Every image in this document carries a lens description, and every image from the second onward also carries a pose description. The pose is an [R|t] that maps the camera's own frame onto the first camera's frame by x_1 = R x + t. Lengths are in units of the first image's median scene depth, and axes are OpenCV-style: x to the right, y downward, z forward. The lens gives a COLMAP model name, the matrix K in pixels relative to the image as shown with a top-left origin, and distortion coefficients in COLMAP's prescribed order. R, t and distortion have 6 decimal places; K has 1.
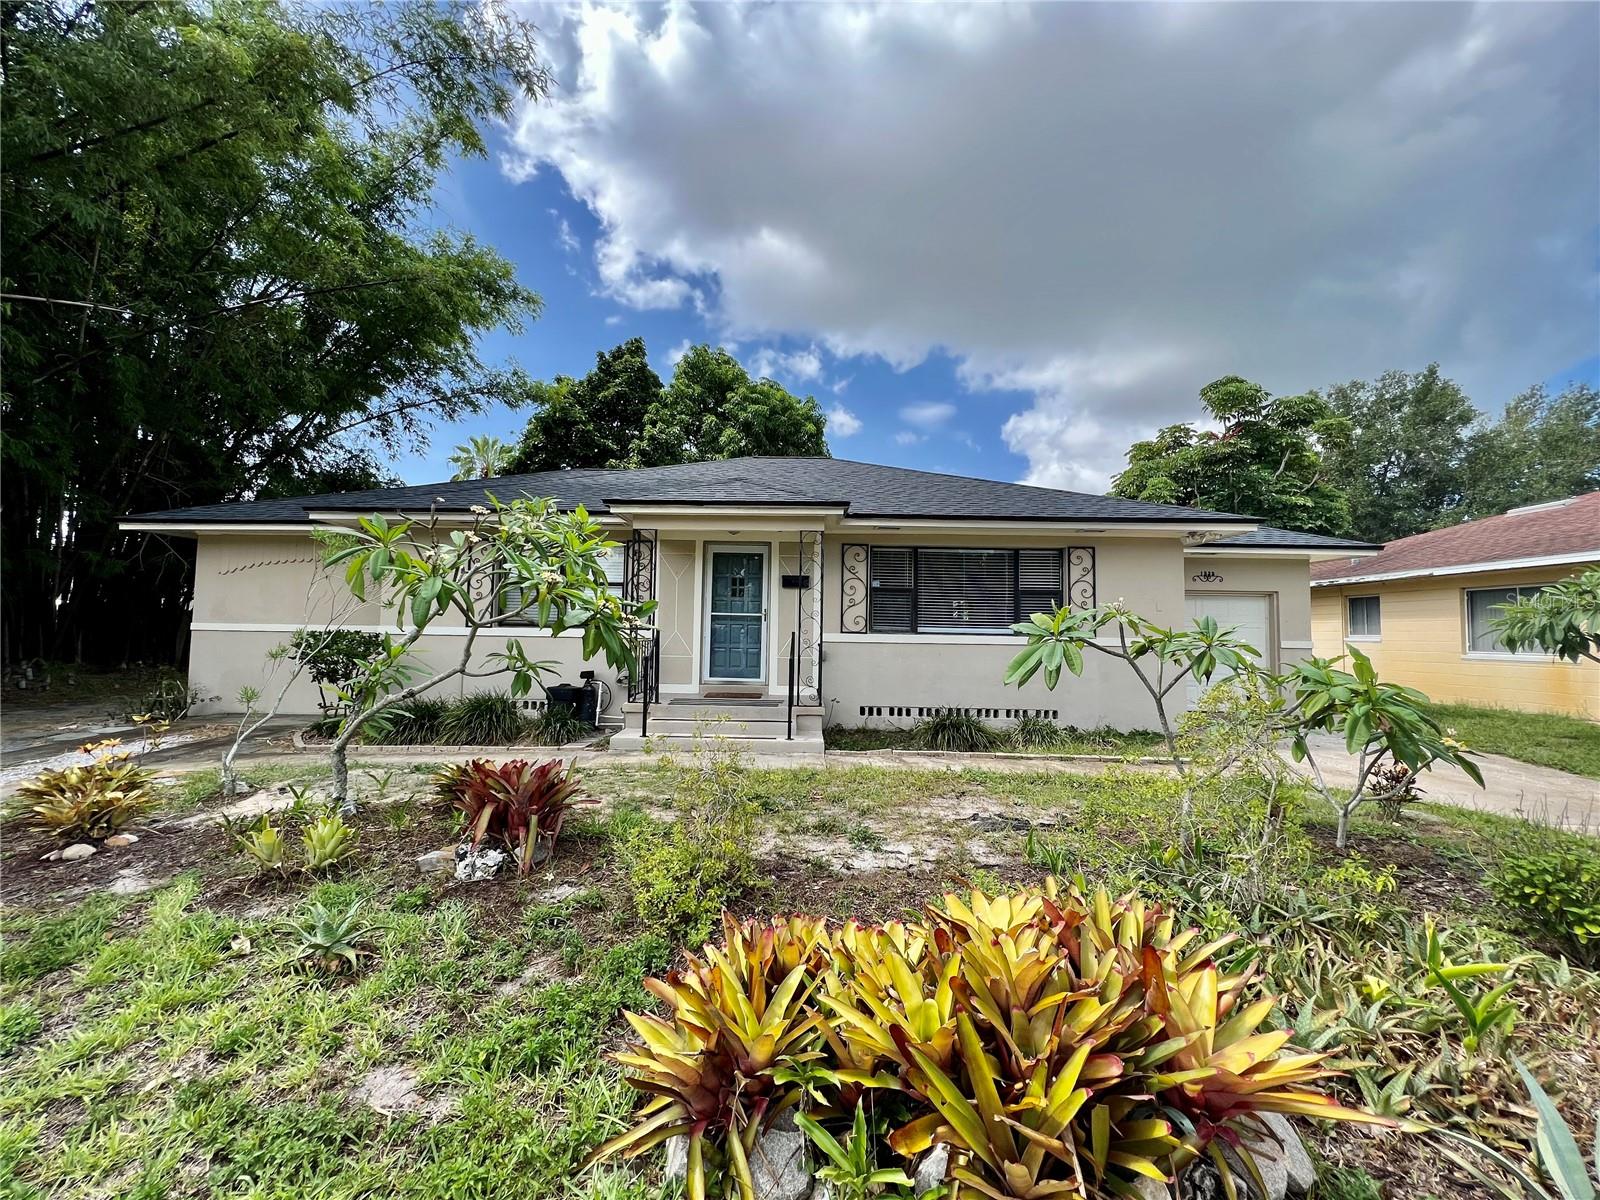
lens RADIAL K [[634.4, 0, 802.3], [0, 634.4, 598.3], [0, 0, 1]] dist [0.000573, -0.000160]
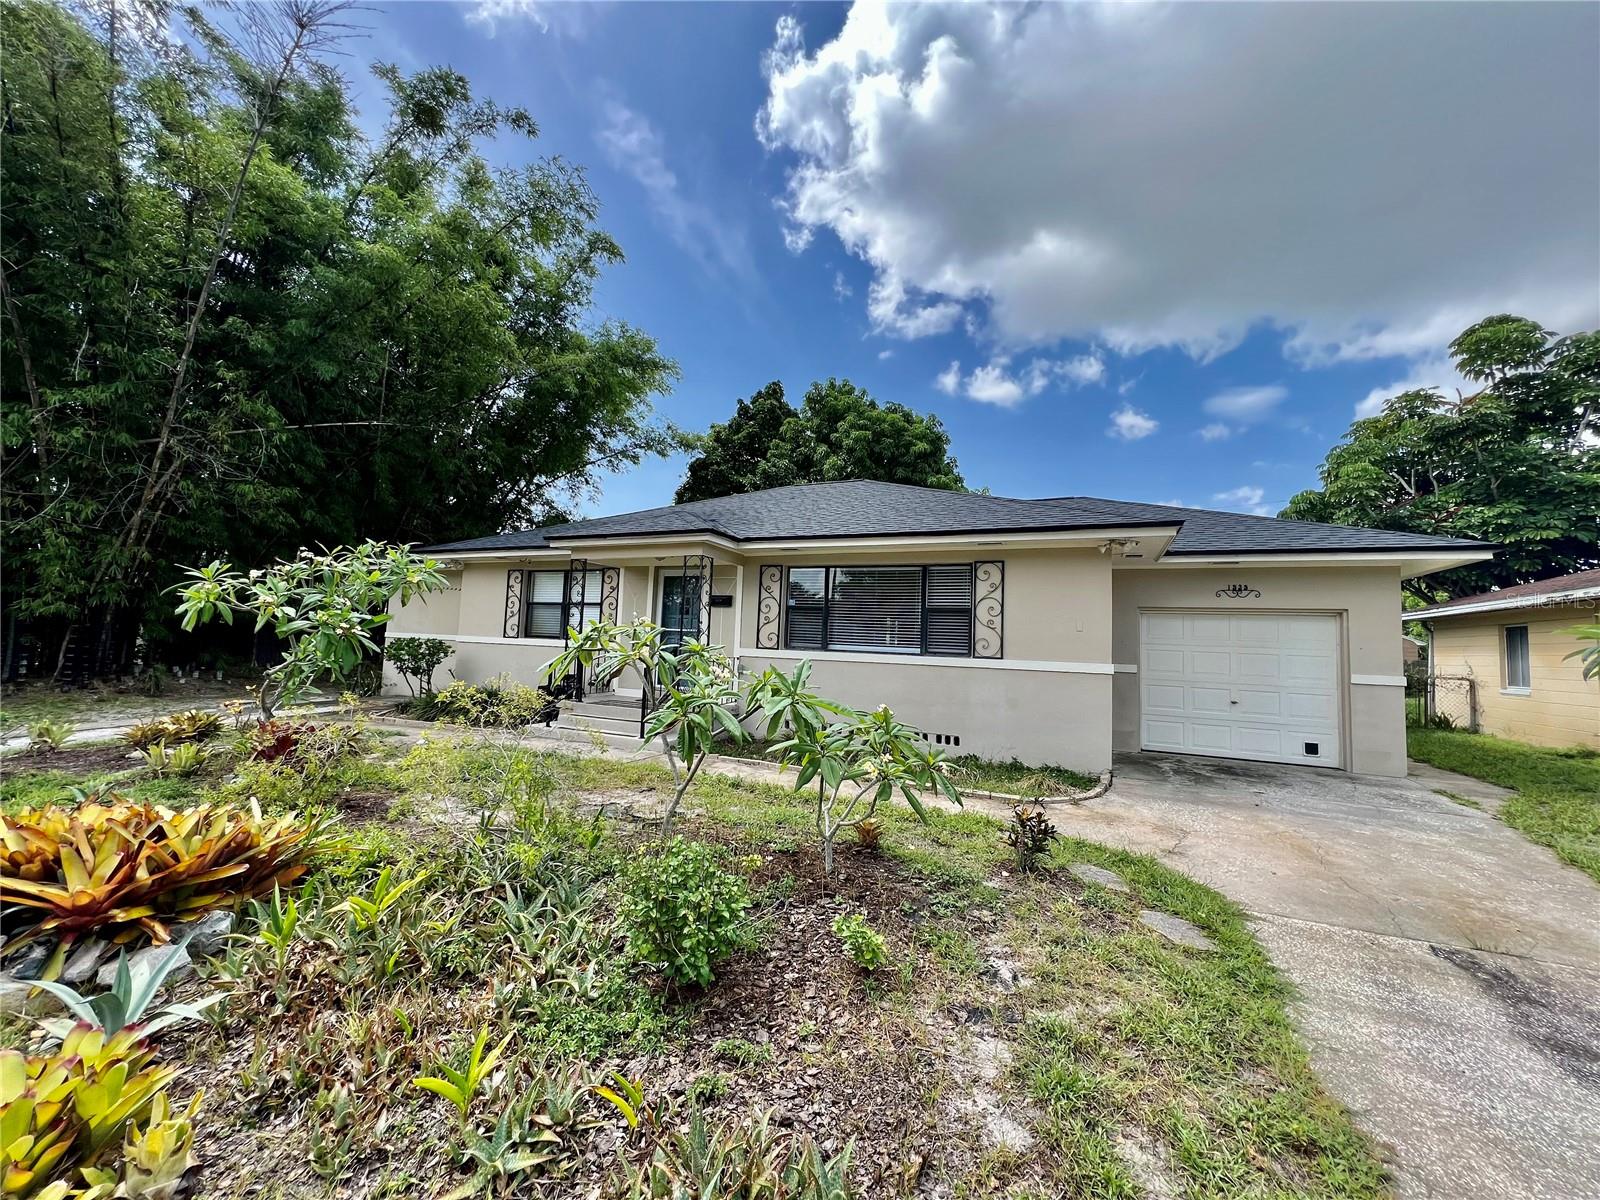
lens RADIAL K [[634.4, 0, 860.6], [0, 634.4, 600.1], [0, 0, 1]] dist [0.000573, -0.000160]
pose [[0.918837, -0.006901, -0.394577, 0.303129], [-0.002654, 0.999716, -0.023665, -0.001071], [0.394628, 0.022791, 0.918558, 0.041554]]
